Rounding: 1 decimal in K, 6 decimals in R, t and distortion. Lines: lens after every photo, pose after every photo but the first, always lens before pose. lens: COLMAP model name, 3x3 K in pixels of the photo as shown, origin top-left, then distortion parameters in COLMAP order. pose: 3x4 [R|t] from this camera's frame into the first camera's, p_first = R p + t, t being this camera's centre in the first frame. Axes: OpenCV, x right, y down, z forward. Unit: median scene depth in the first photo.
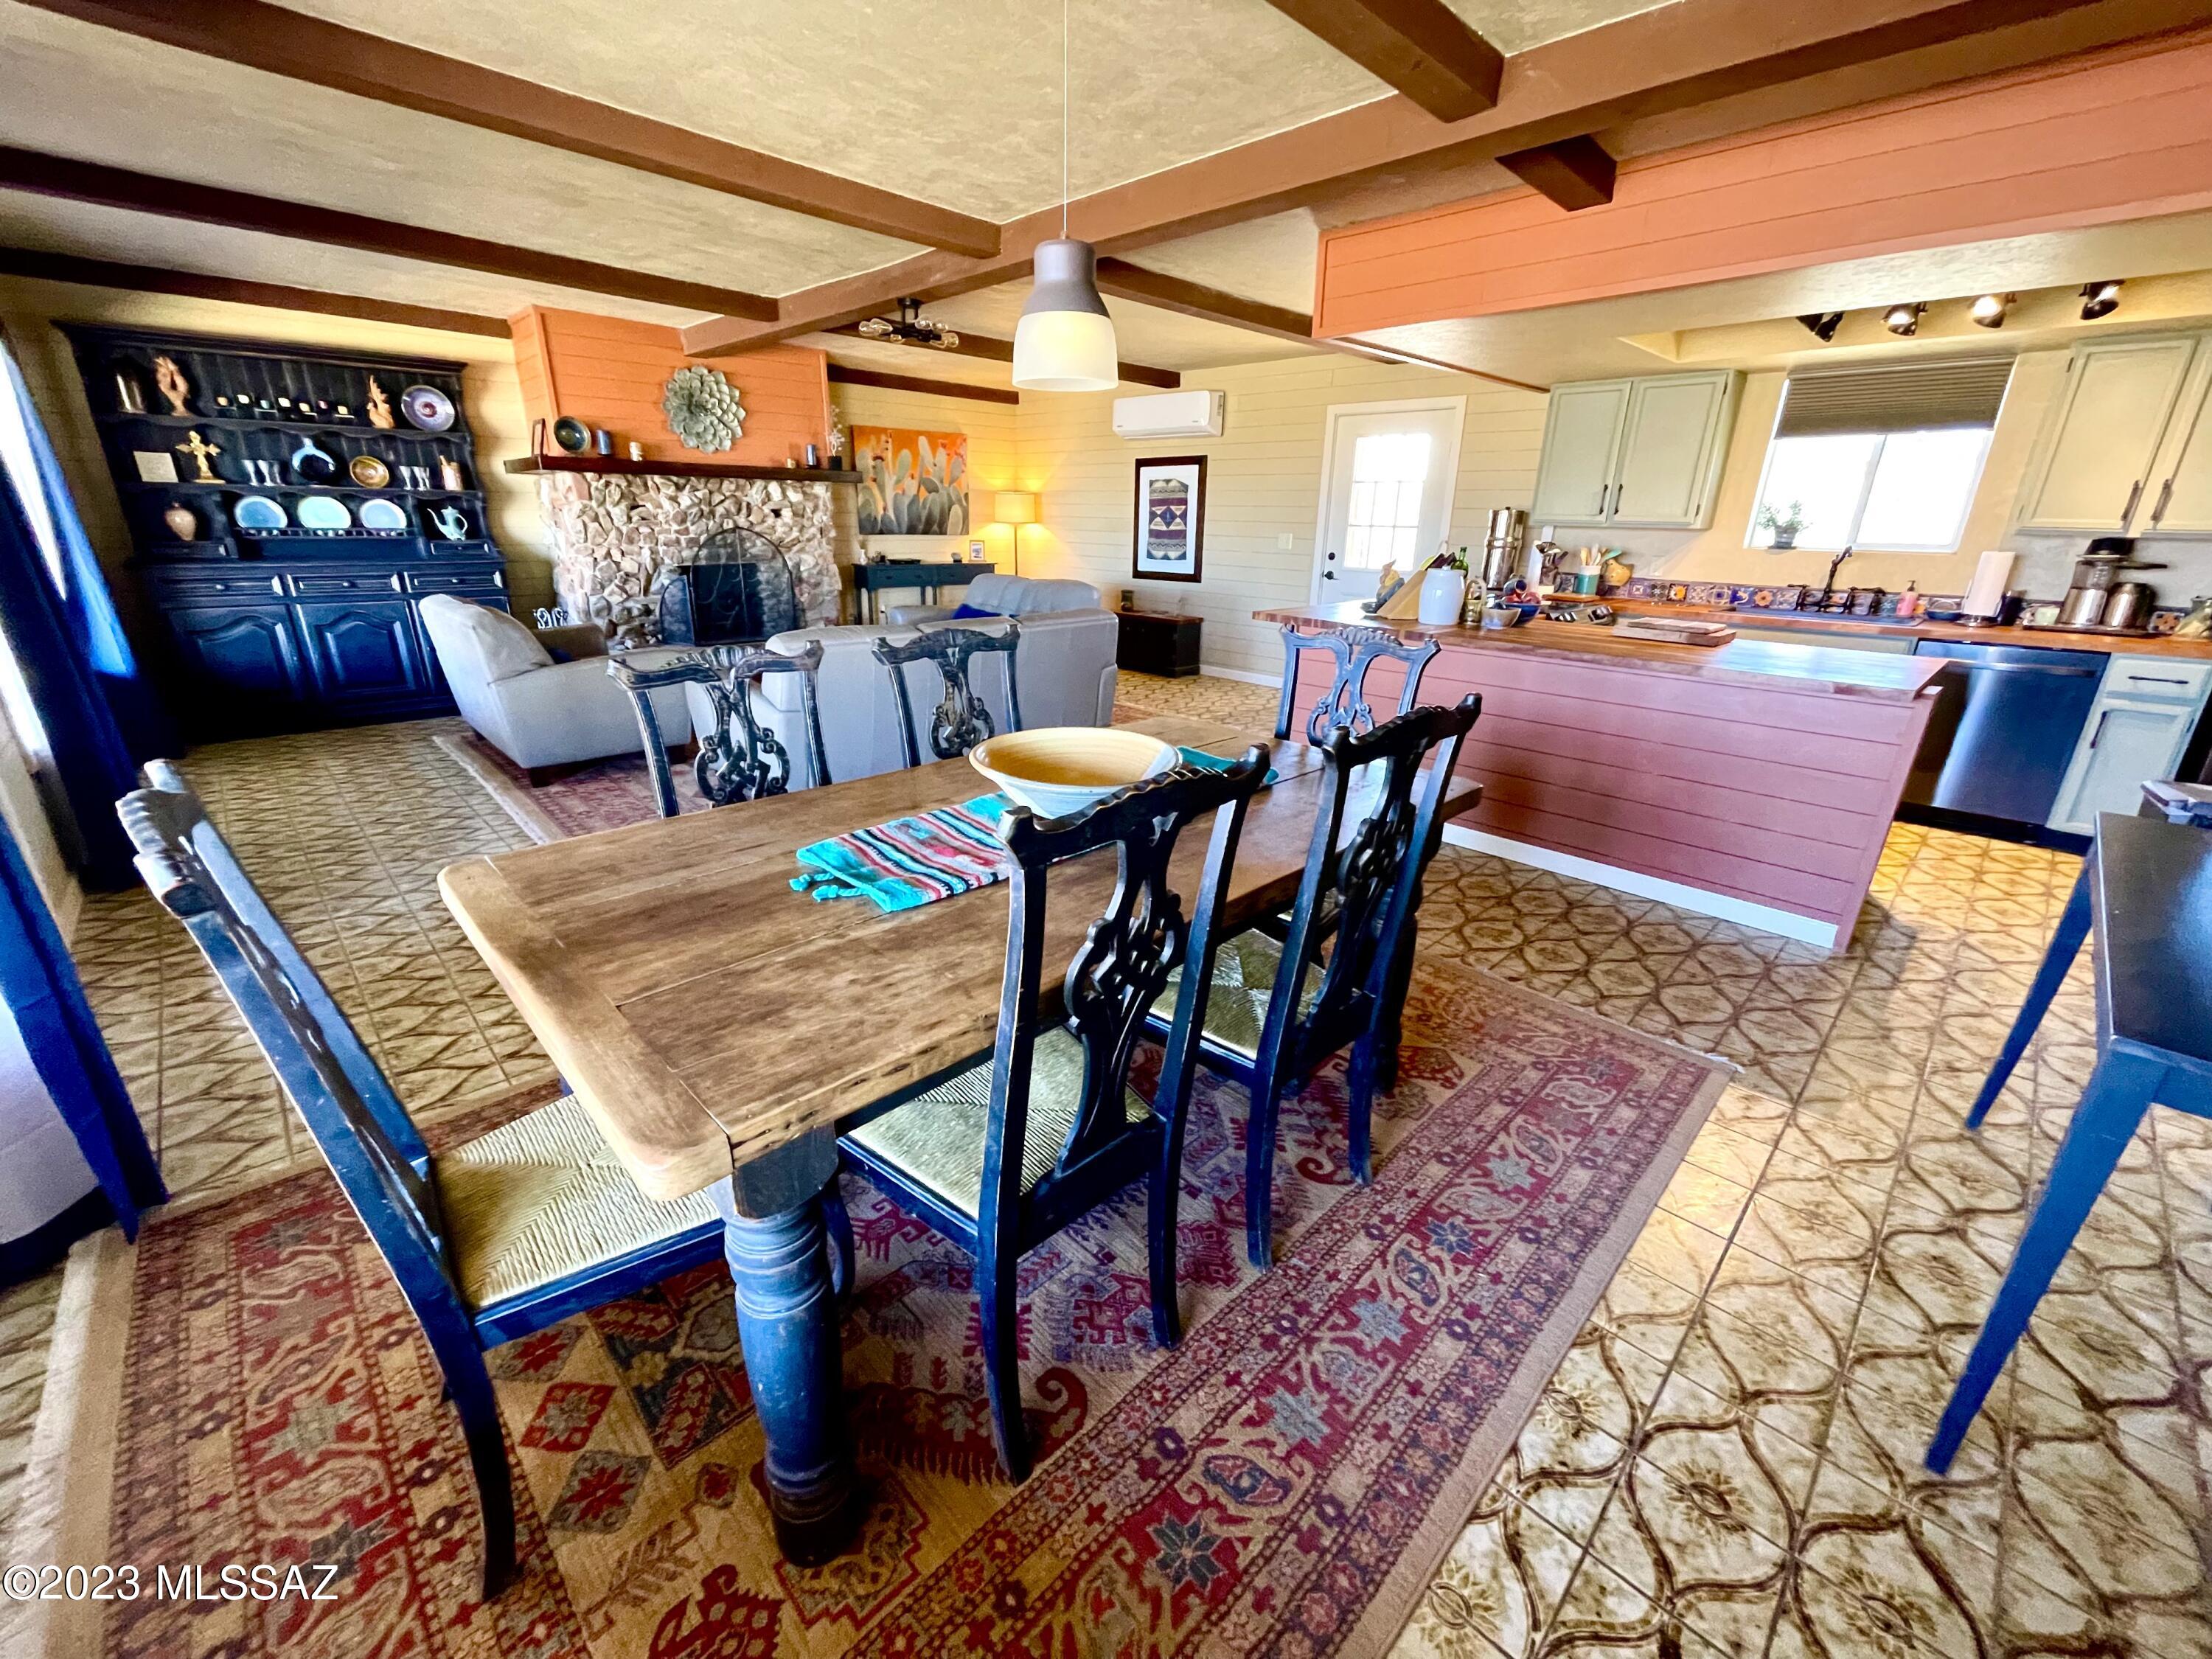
lens RADIAL K [[892.5, 0, 1095.1], [0, 892.5, 830.4], [0, 0, 1]] dist [-0.002290, 0.000277]
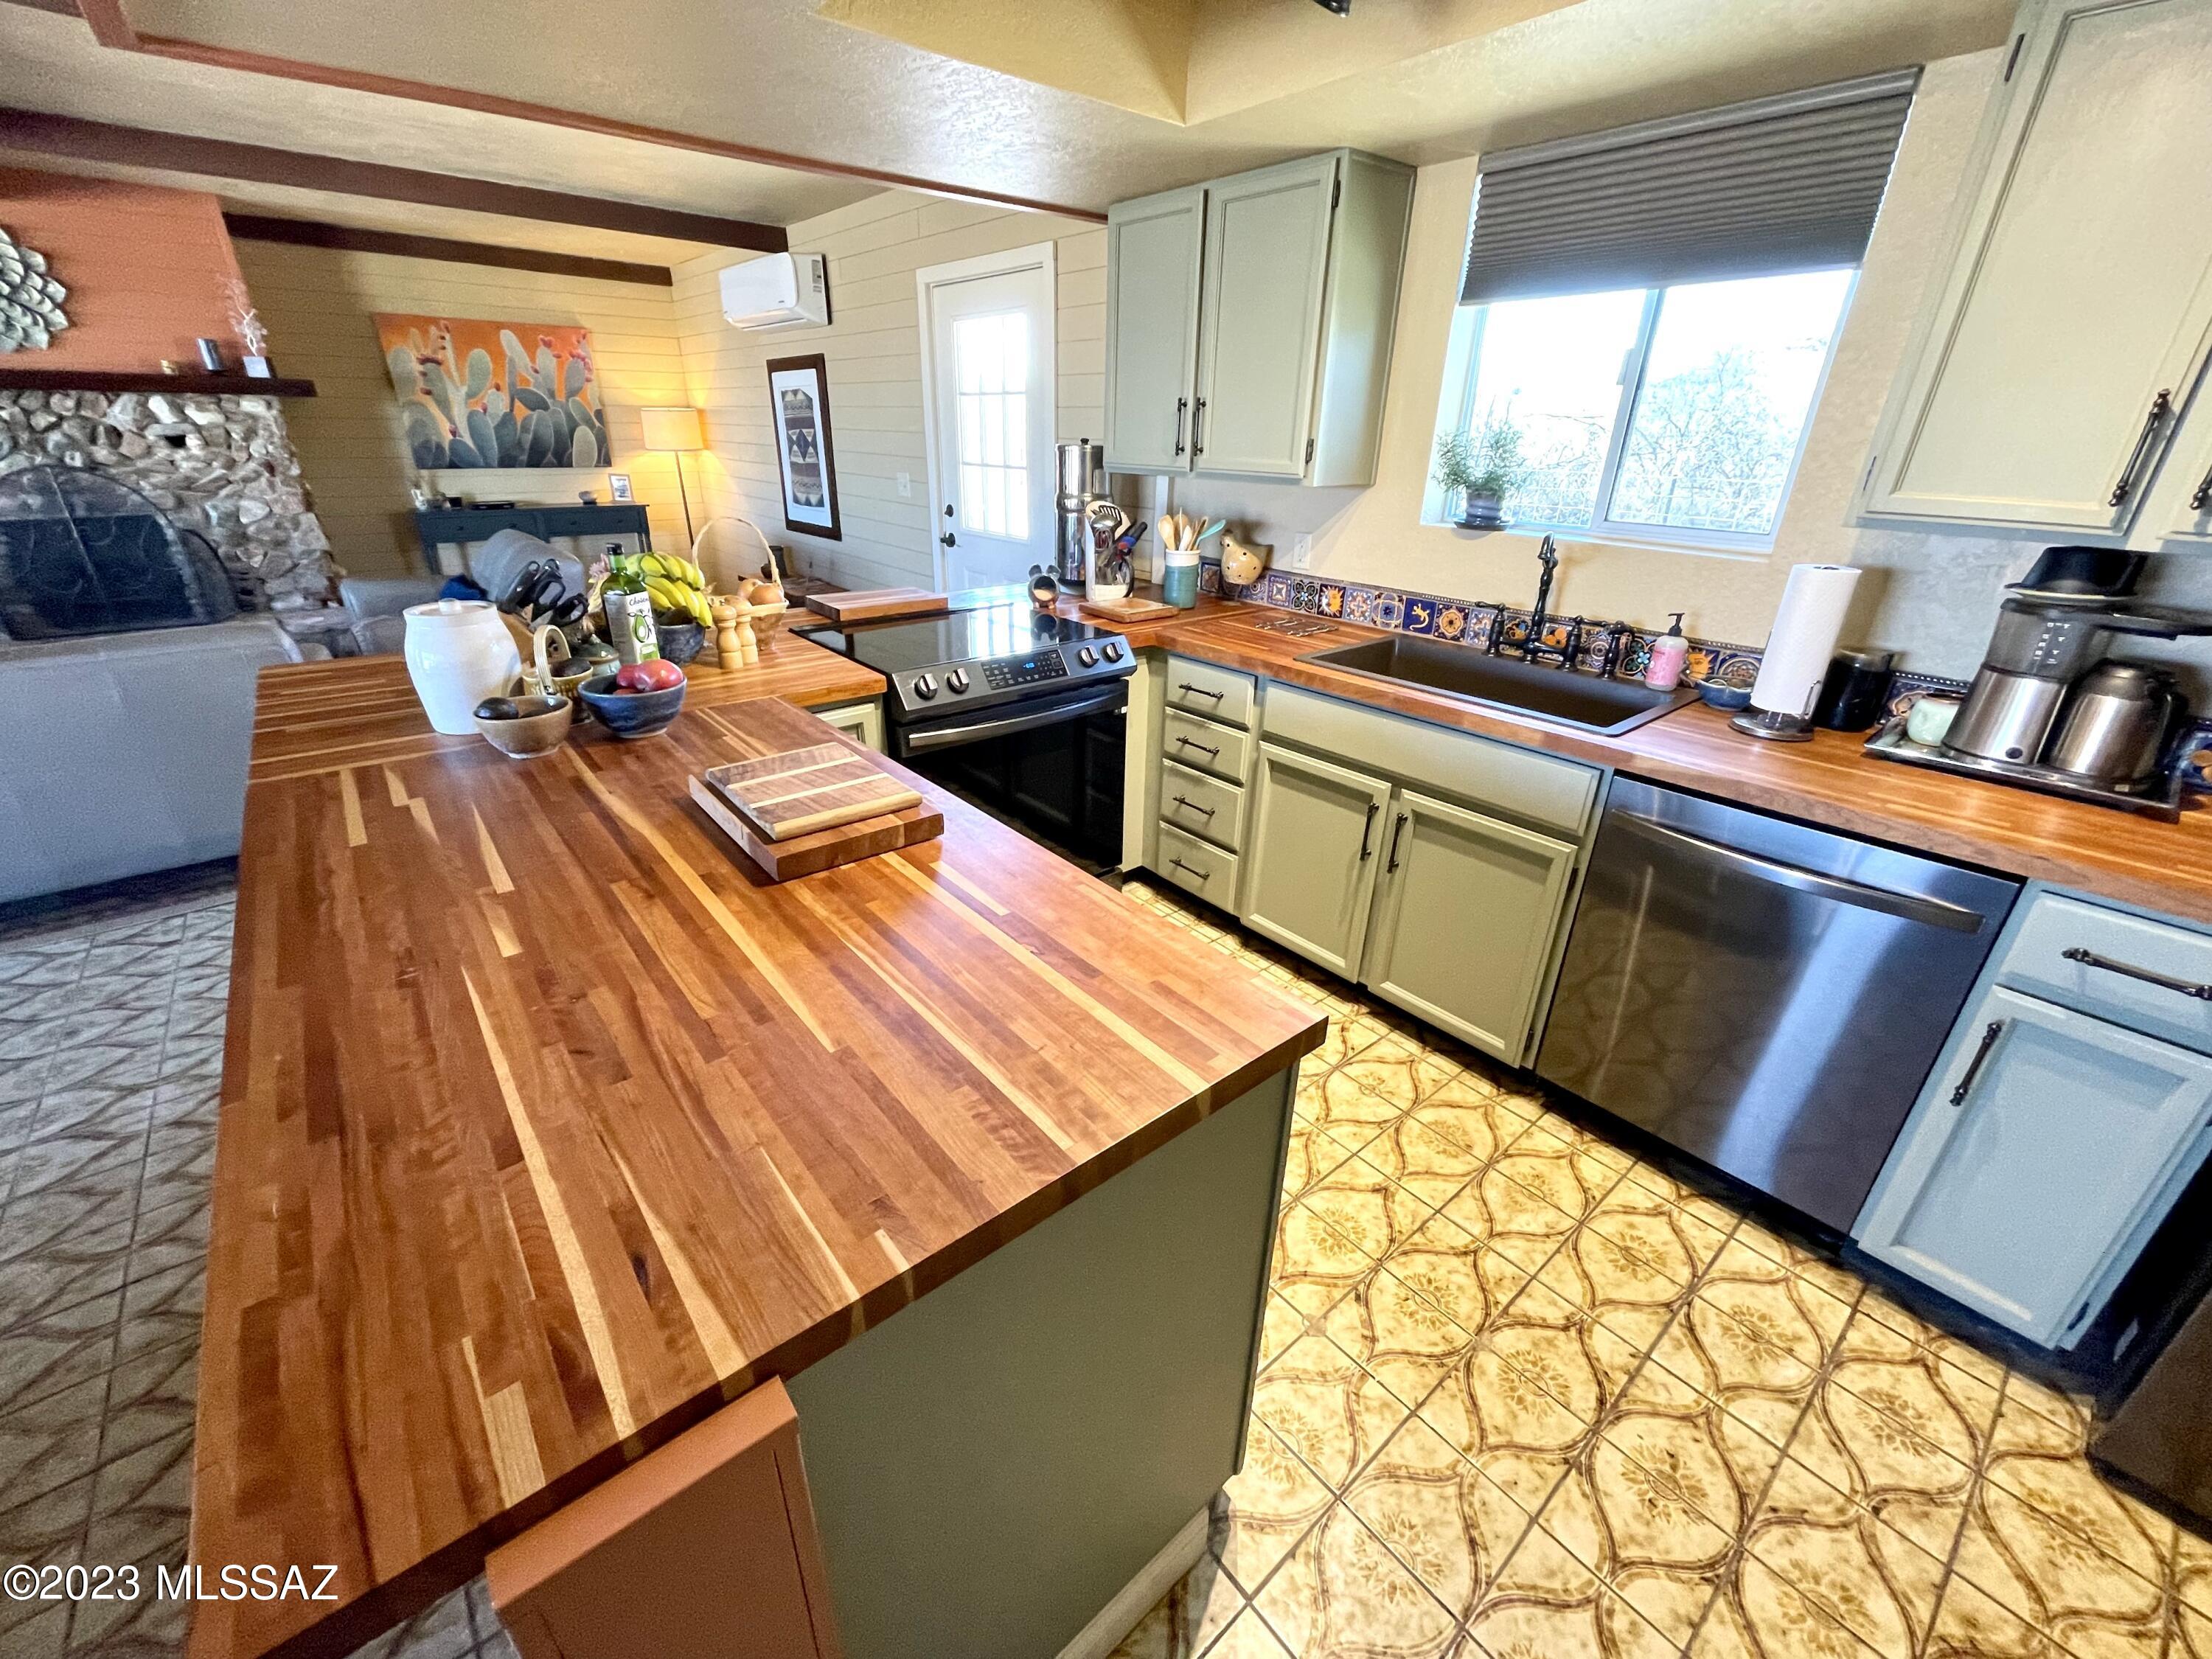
lens RADIAL K [[892.5, 0, 1096.5], [0, 892.5, 830.9], [0, 0, 1]] dist [-0.002290, 0.000277]
pose [[0.997575, 0.029718, -0.062940, 0.454423], [-0.024255, 0.996013, 0.085852, -0.140032], [0.065241, -0.084118, 0.994318, 0.355519]]
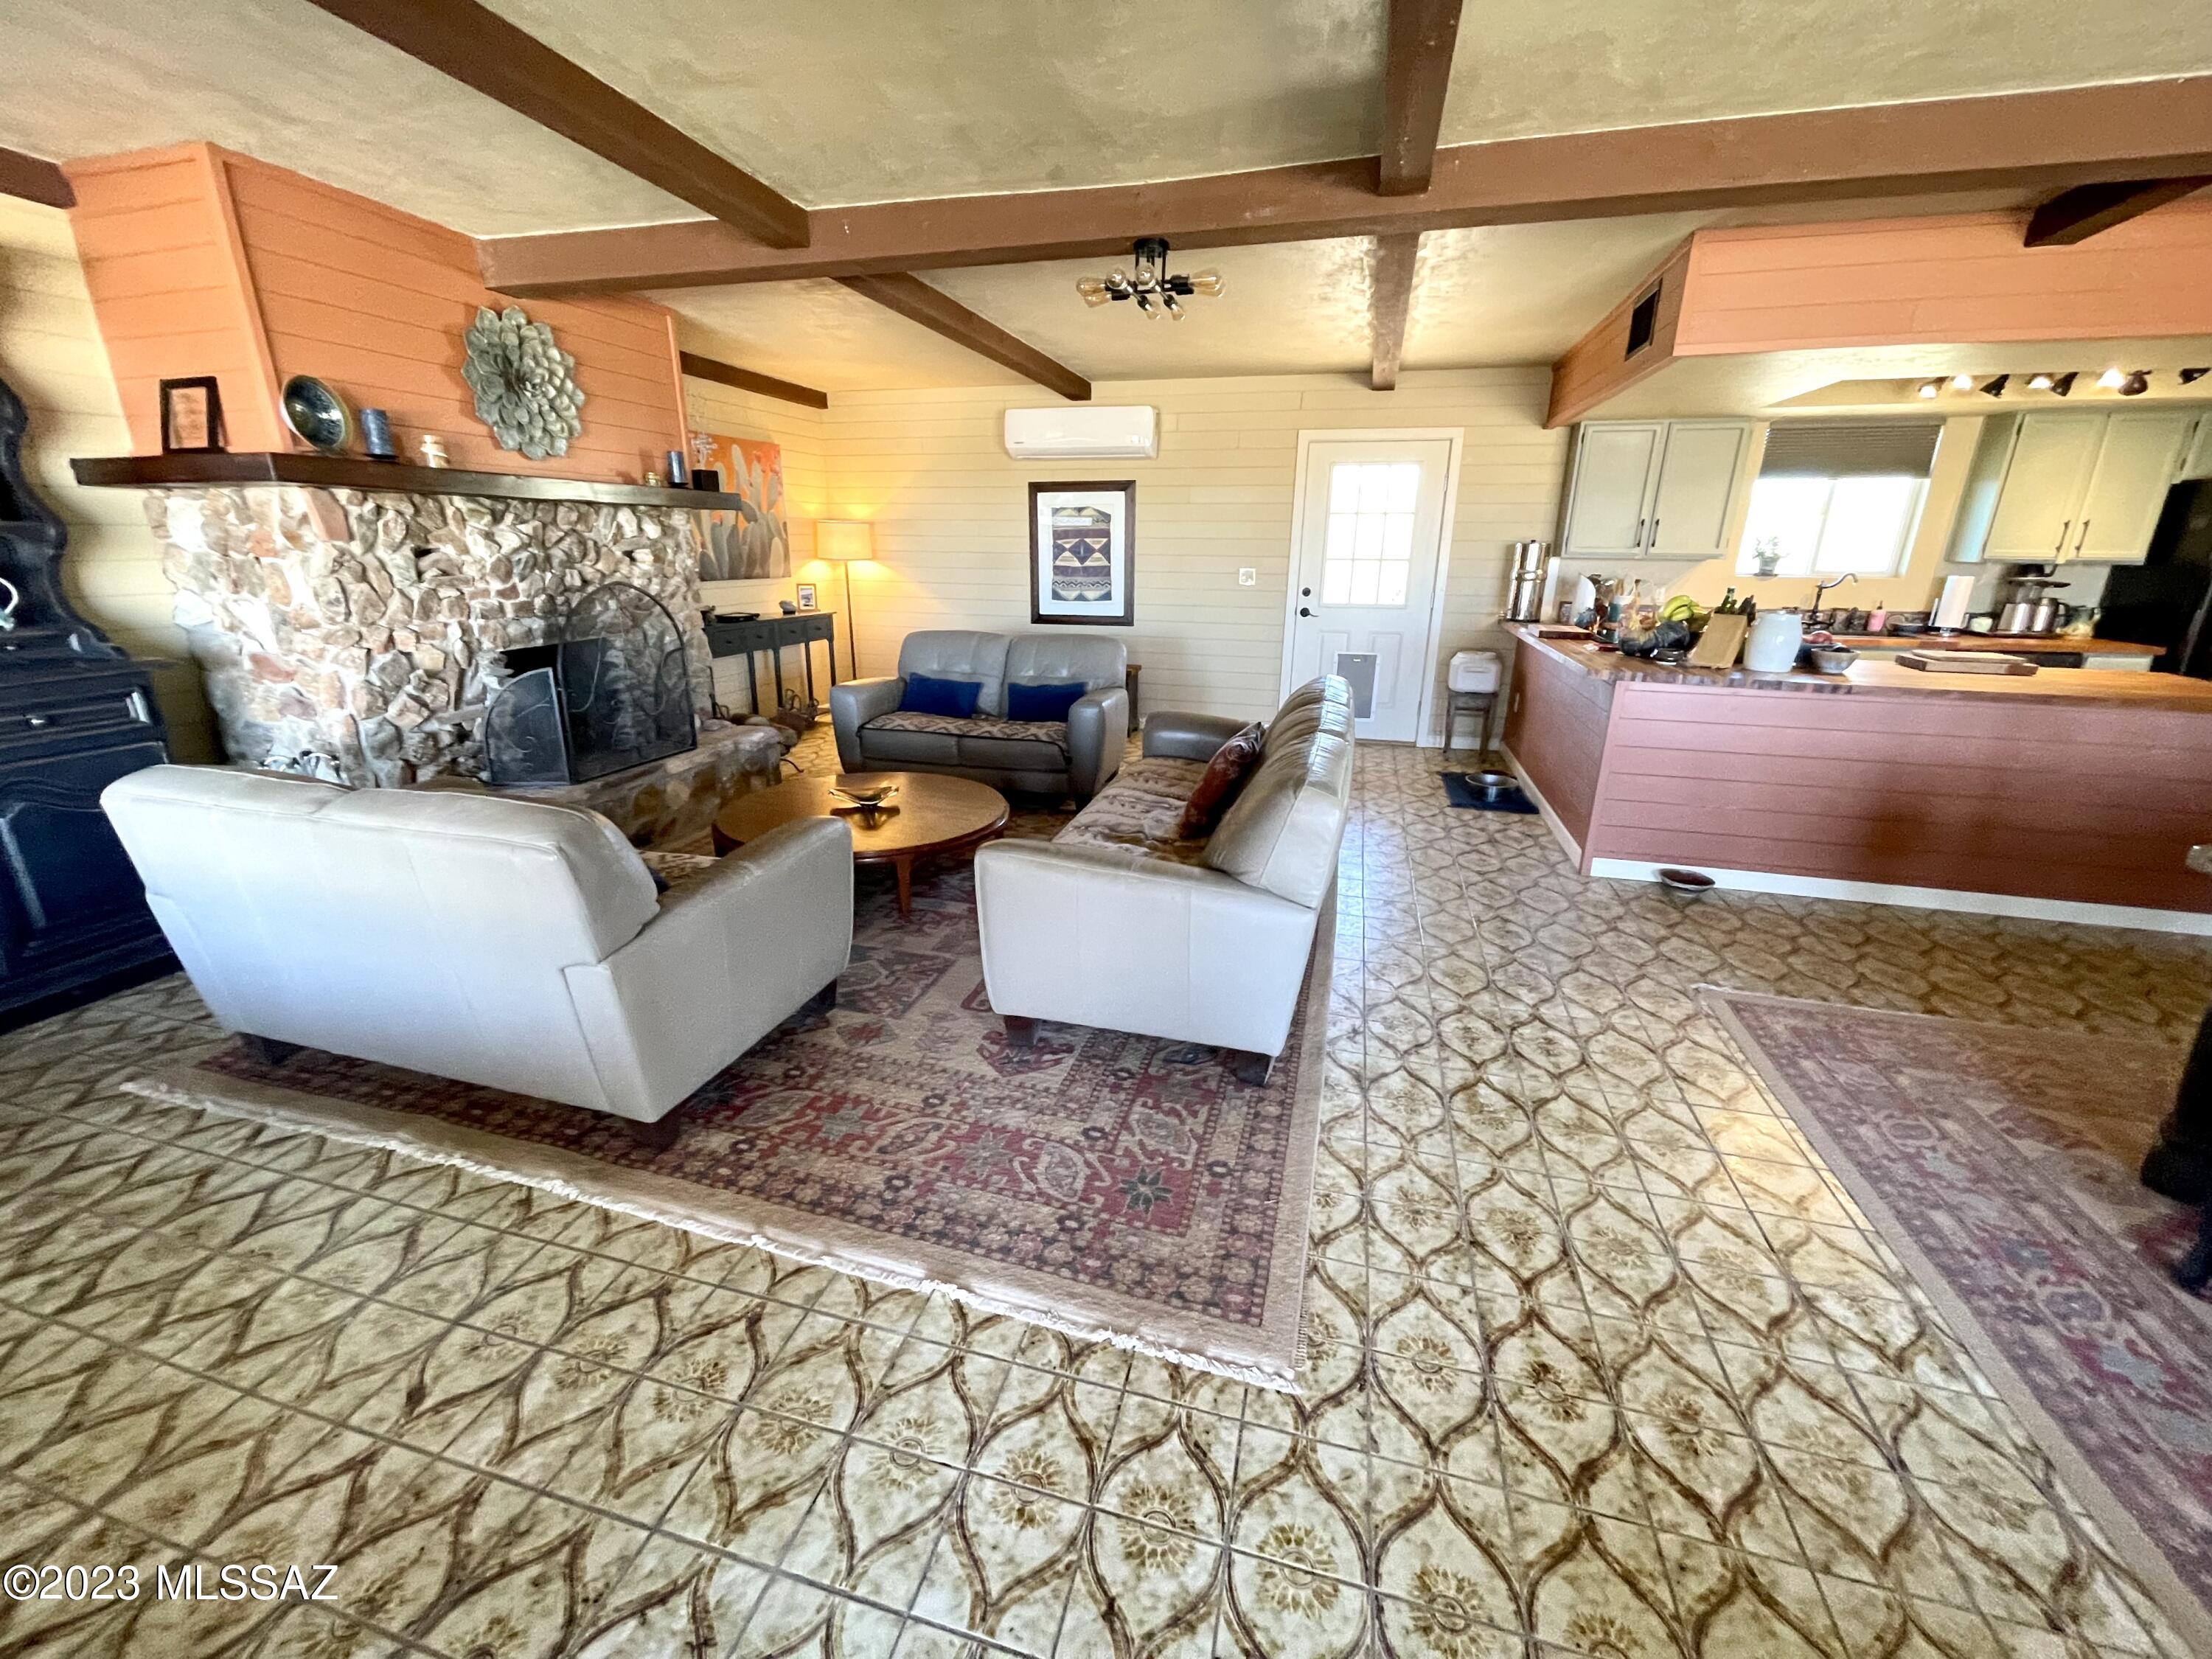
lens RADIAL K [[892.5, 0, 1095.3], [0, 892.5, 830.7], [0, 0, 1]] dist [-0.002290, 0.000277]
pose [[0.864388, -0.163732, 0.475421, -0.439888], [0.174195, 0.984458, 0.022327, -0.130968], [-0.471688, 0.063517, 0.879475, 0.325649]]
